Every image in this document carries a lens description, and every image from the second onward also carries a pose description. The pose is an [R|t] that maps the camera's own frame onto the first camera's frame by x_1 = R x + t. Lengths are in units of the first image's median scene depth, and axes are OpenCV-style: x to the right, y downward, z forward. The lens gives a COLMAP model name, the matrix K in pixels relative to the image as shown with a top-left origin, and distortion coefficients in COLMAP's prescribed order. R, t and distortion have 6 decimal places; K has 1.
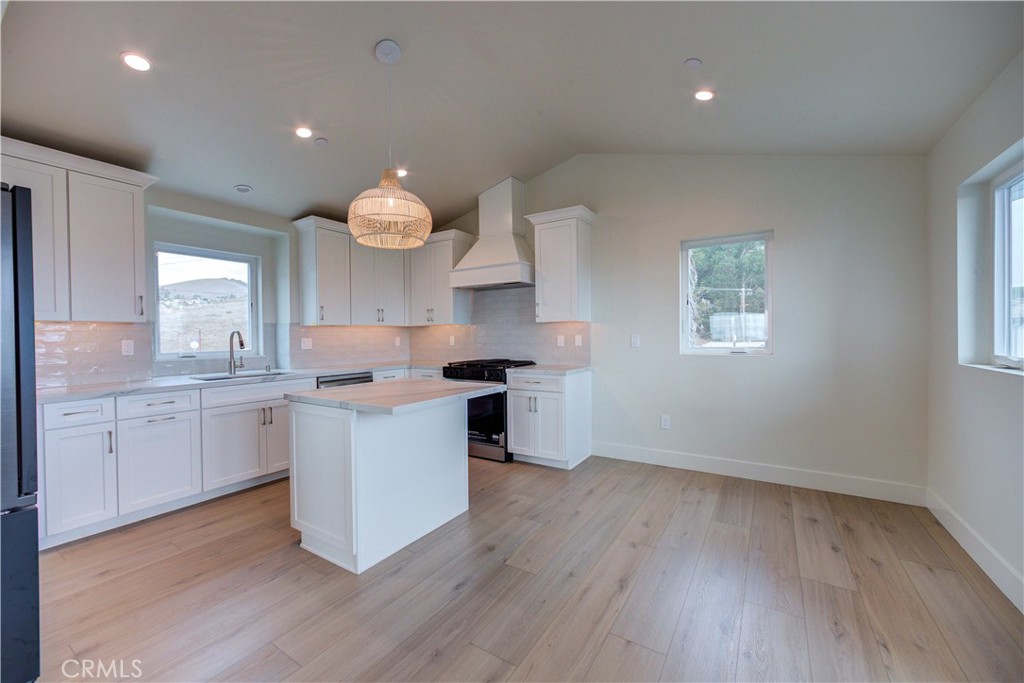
lens RADIAL K [[406.5, 0, 506.5], [0, 406.5, 339.5], [0, 0, 1]] dist [-0.011967, 0.004153]
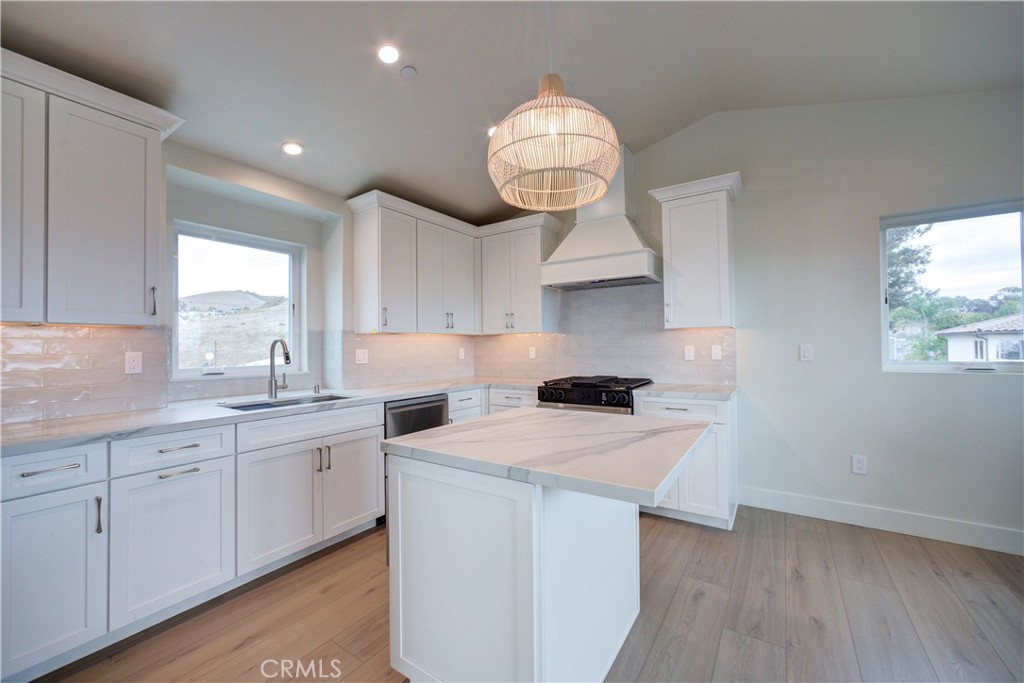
lens RADIAL K [[406.5, 0, 506.9], [0, 406.5, 339.9], [0, 0, 1]] dist [-0.011967, 0.004153]
pose [[0.999746, -0.000376, -0.022540, -0.234746], [-0.000234, 0.999635, -0.027023, -0.000408], [0.022542, 0.027021, 0.999381, 0.267634]]
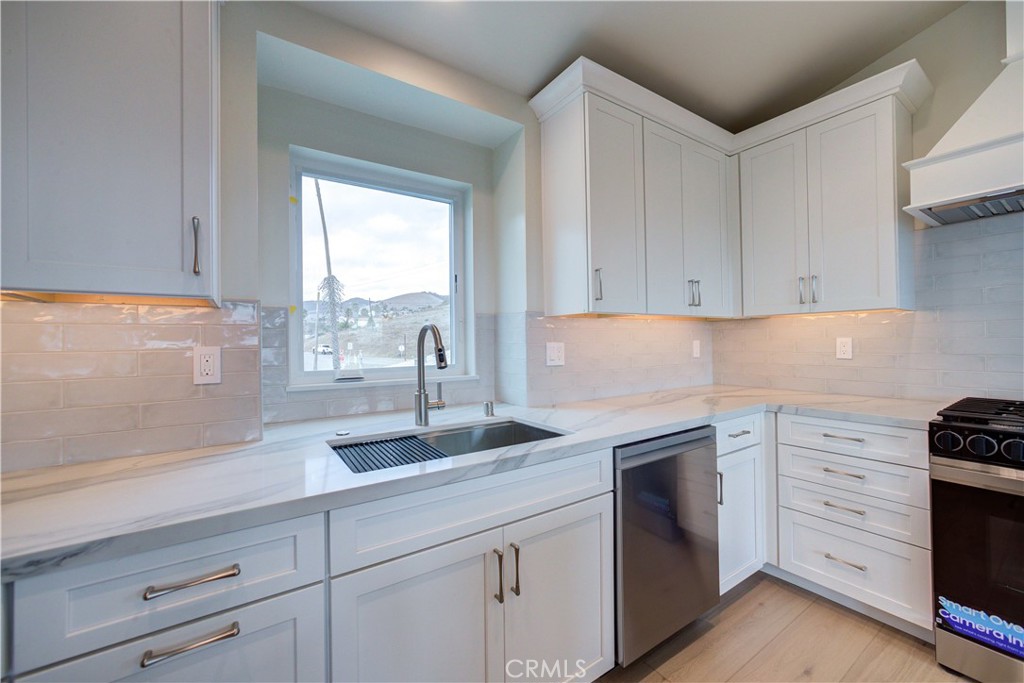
lens RADIAL K [[406.5, 0, 513.9], [0, 406.5, 342.9], [0, 0, 1]] dist [-0.011967, 0.004153]
pose [[0.924564, -0.000322, -0.381026, -0.423273], [-0.000422, 0.999998, -0.001868, -0.001872], [0.381026, 0.001888, 0.924563, 0.638277]]
